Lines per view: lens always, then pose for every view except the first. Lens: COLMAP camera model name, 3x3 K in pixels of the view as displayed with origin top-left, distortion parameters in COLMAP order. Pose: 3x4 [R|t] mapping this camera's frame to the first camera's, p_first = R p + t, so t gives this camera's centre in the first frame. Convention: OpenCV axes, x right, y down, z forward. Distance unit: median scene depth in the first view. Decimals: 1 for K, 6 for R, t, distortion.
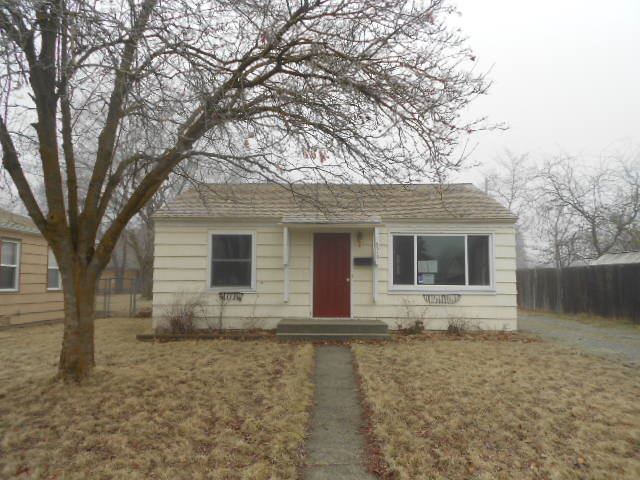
lens RADIAL K [[496.7, 0, 319.1], [0, 496.7, 239.1], [0, 0, 1]] dist [0.019492, -0.015099]
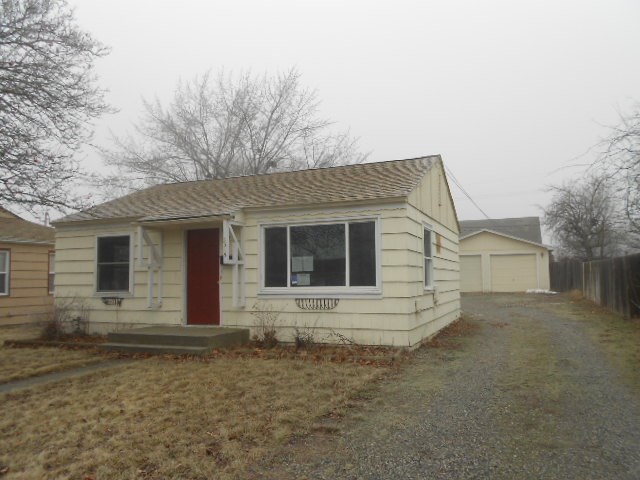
lens RADIAL K [[496.7, 0, 321.4], [0, 496.7, 242.7], [0, 0, 1]] dist [0.019492, -0.015099]
pose [[0.925960, -0.044073, -0.375041, 0.554281], [0.049710, 0.998749, 0.005363, 0.017821], [0.374336, -0.023609, 0.926993, 0.263631]]
